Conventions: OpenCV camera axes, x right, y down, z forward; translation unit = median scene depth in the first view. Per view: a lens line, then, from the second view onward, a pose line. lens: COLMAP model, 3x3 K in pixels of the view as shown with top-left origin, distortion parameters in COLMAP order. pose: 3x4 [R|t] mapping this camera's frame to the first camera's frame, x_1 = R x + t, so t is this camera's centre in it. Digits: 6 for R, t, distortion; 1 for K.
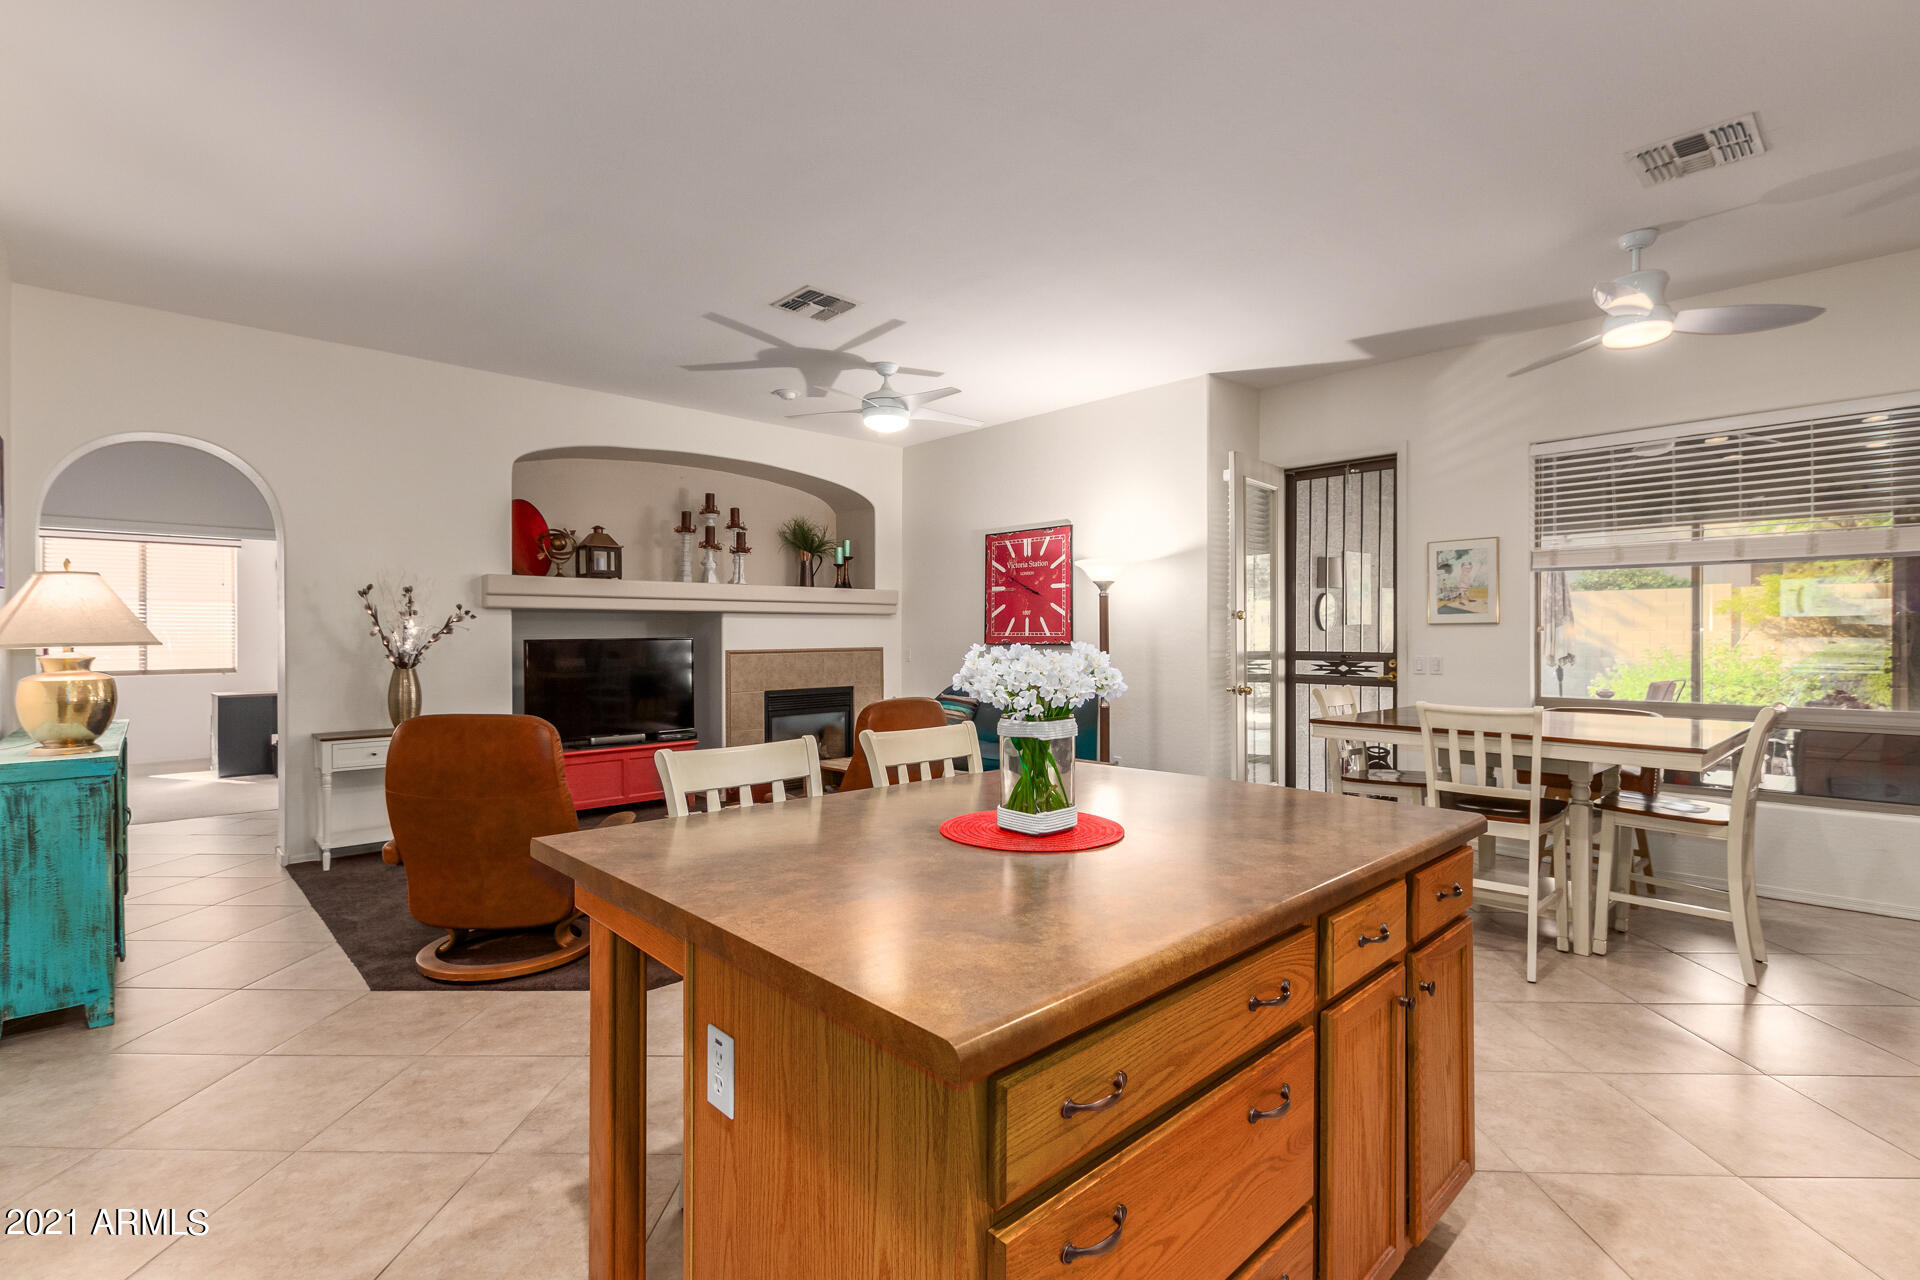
lens RADIAL K [[879.5, 0, 952.5], [0, 879.5, 638.5], [0, 0, 1]] dist [0.004689, 0.000246]
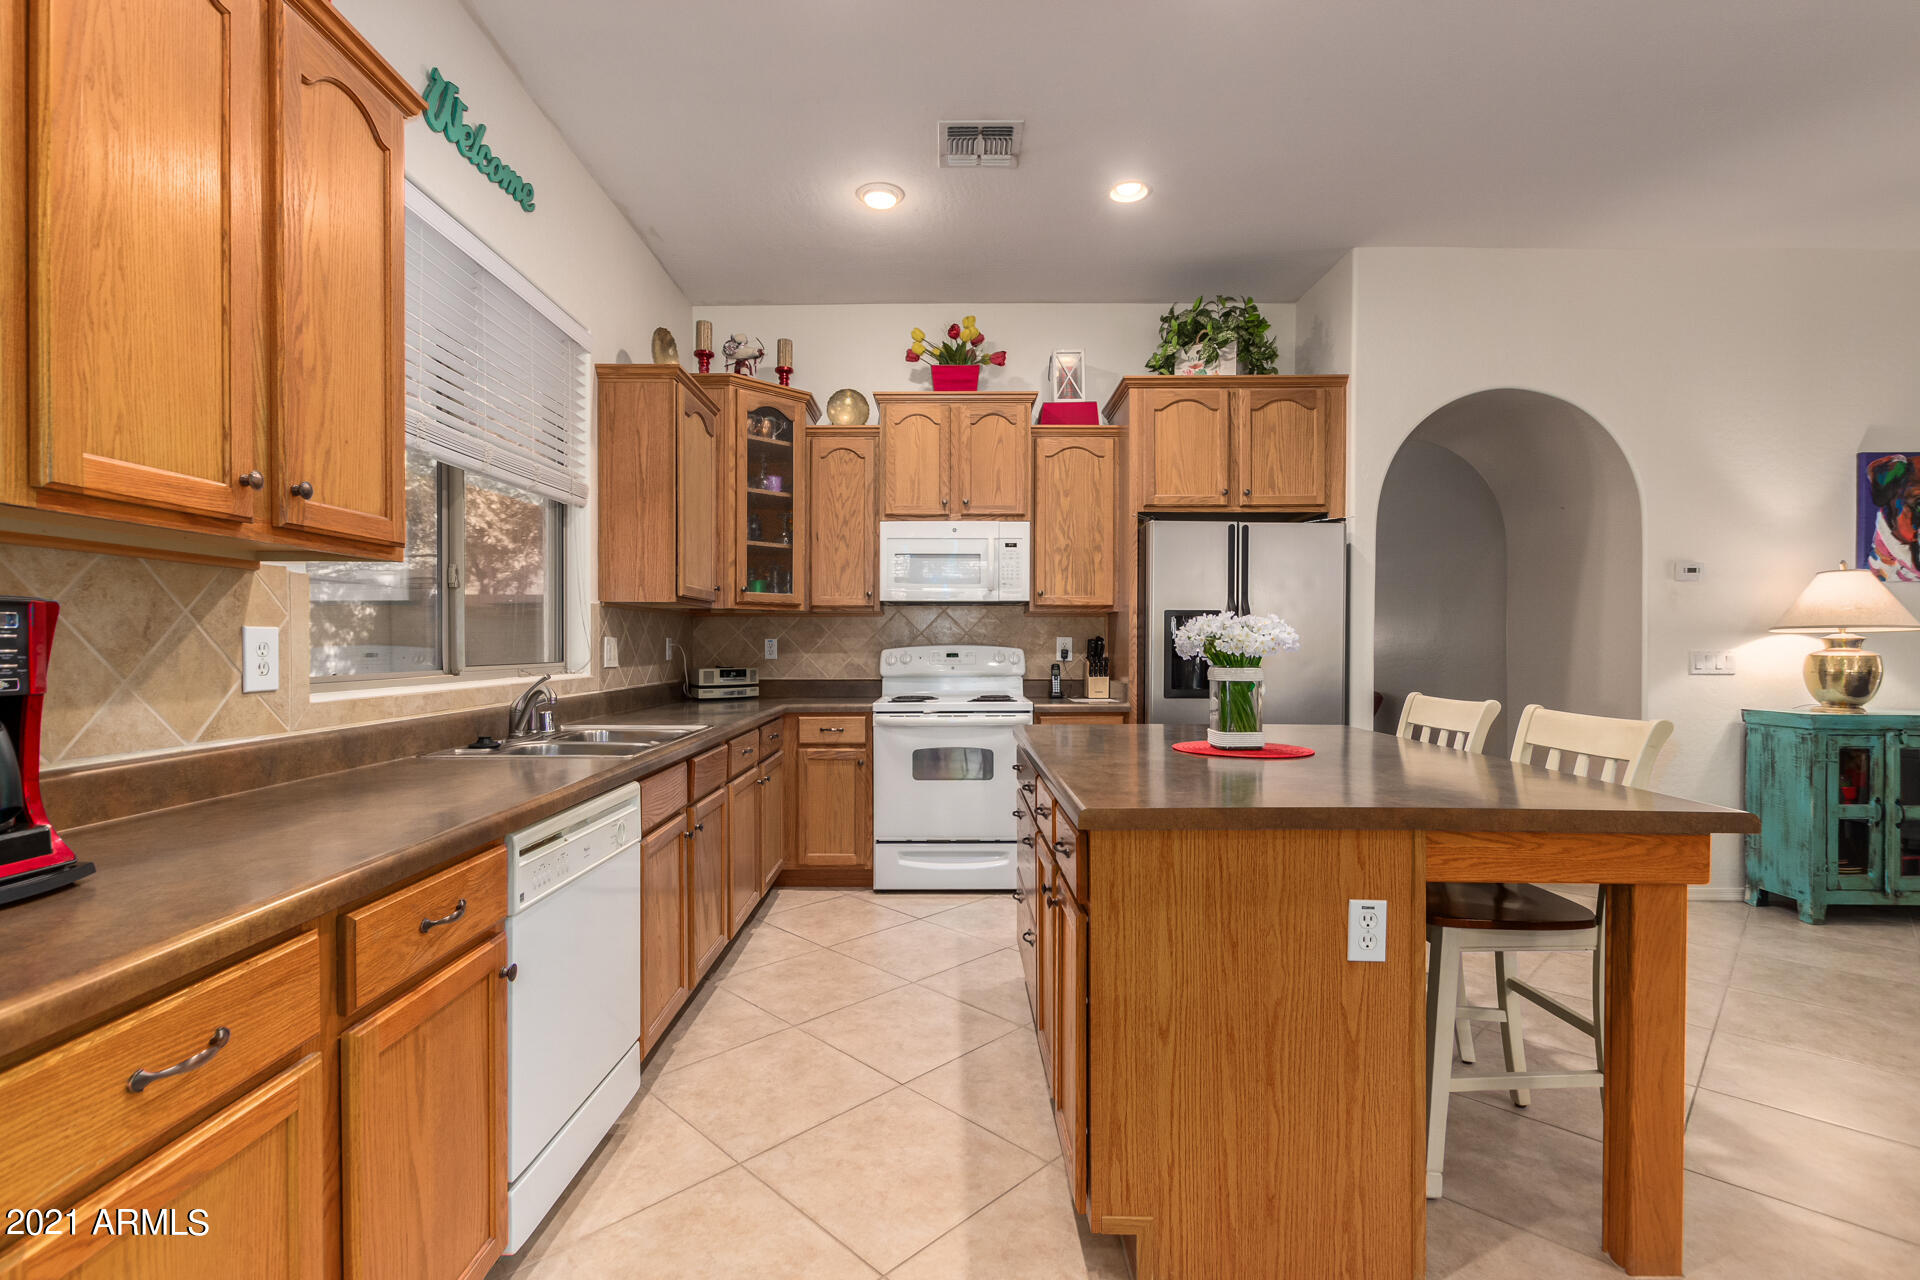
lens RADIAL K [[876.1, 0, 943.2], [0, 876.1, 647.4], [0, 0, 1]] dist [0.001012, 0.000085]
pose [[-0.692151, 0.004039, -0.721741, 0.365260], [-0.004758, 0.999937, 0.010159, 0.013071], [0.721737, 0.010466, -0.692088, 0.426609]]
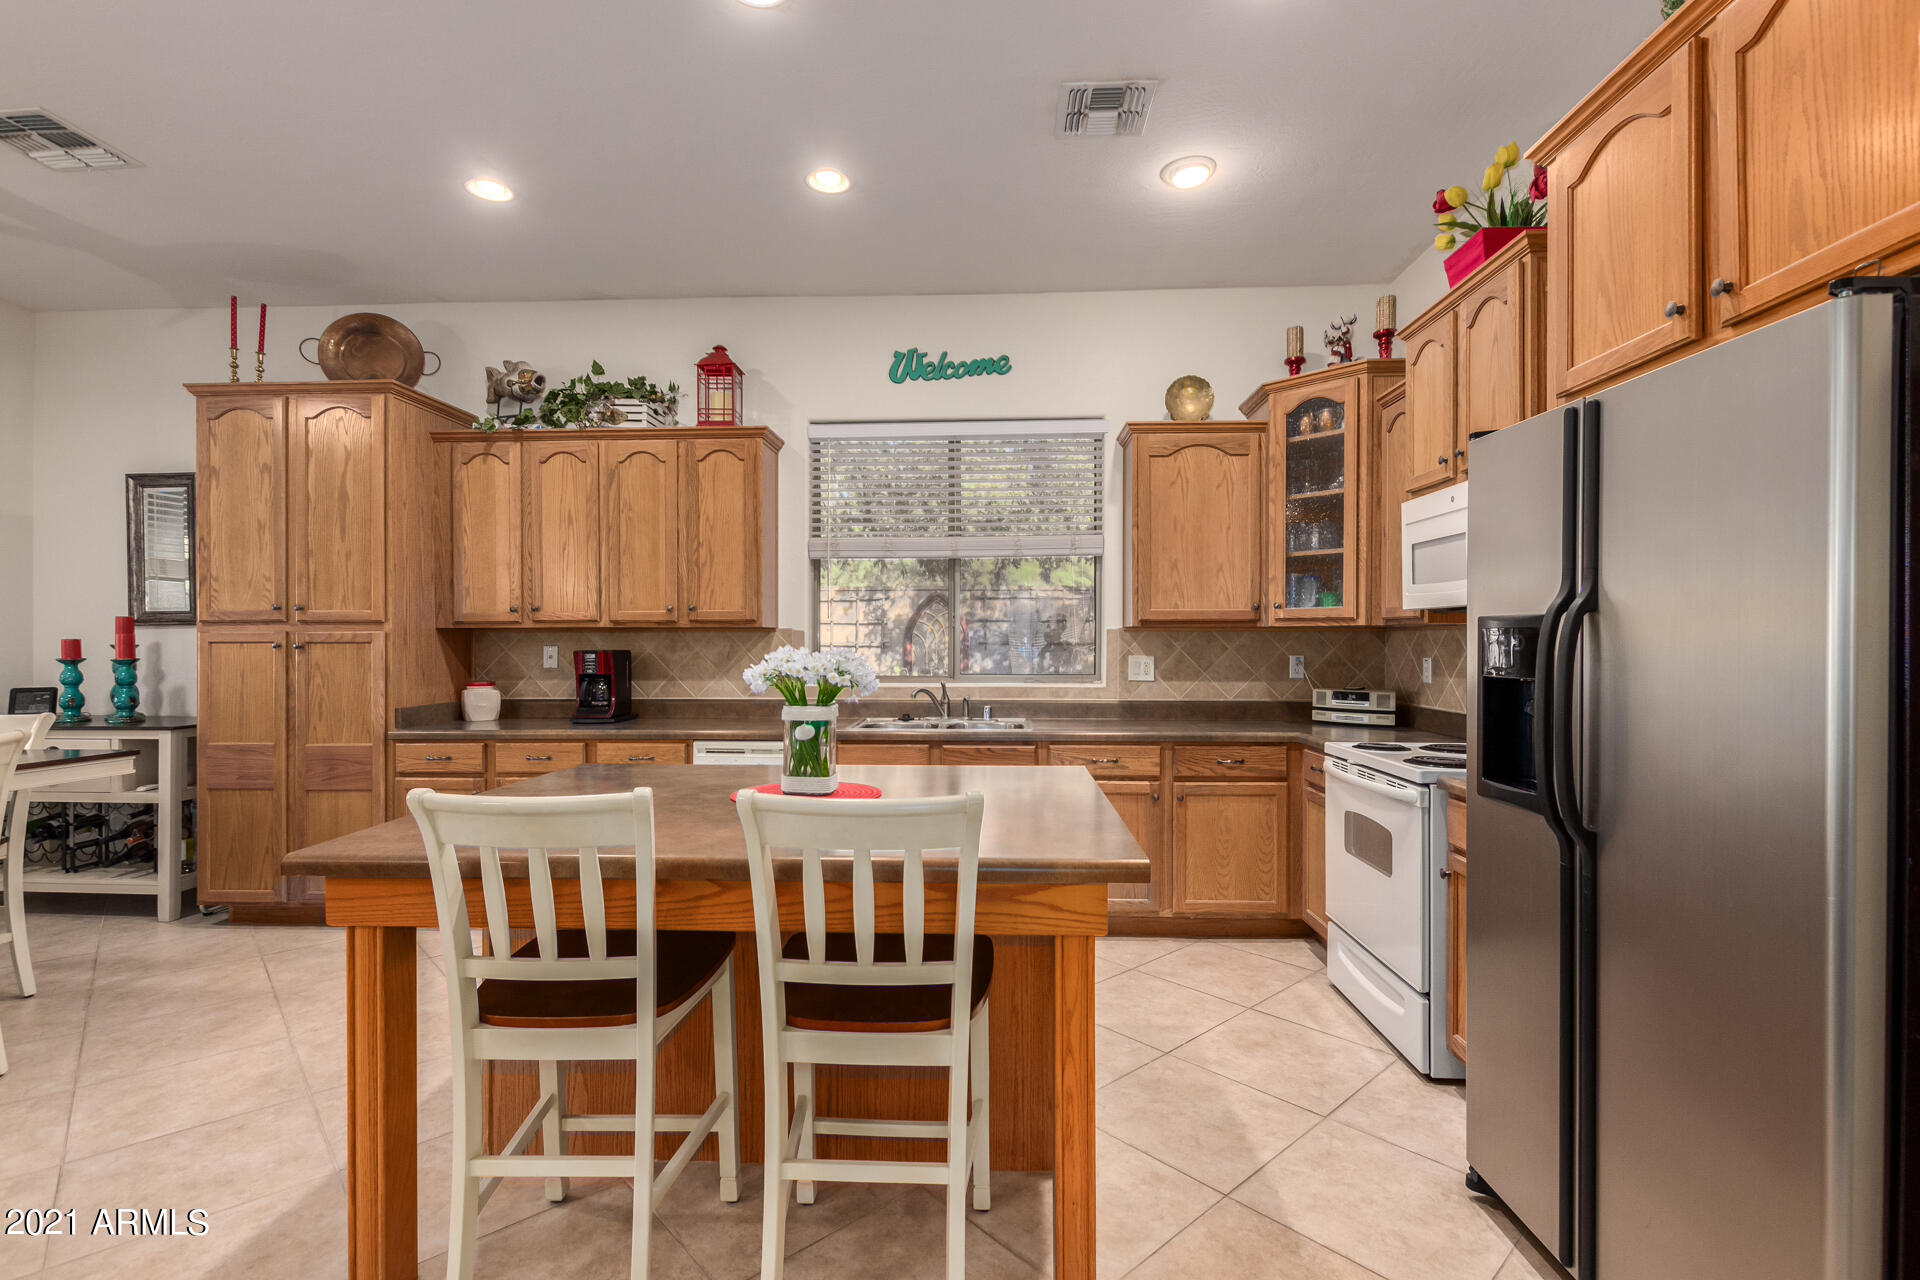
lens RADIAL K [[879.5, 0, 952.5], [0, 879.5, 638.5], [0, 0, 1]] dist [0.004689, 0.000246]
pose [[-0.689147, 0.002525, 0.724617, -0.258311], [0.005263, 0.999985, 0.001521, -0.001318], [-0.724602, 0.004862, -0.689150, 0.456442]]
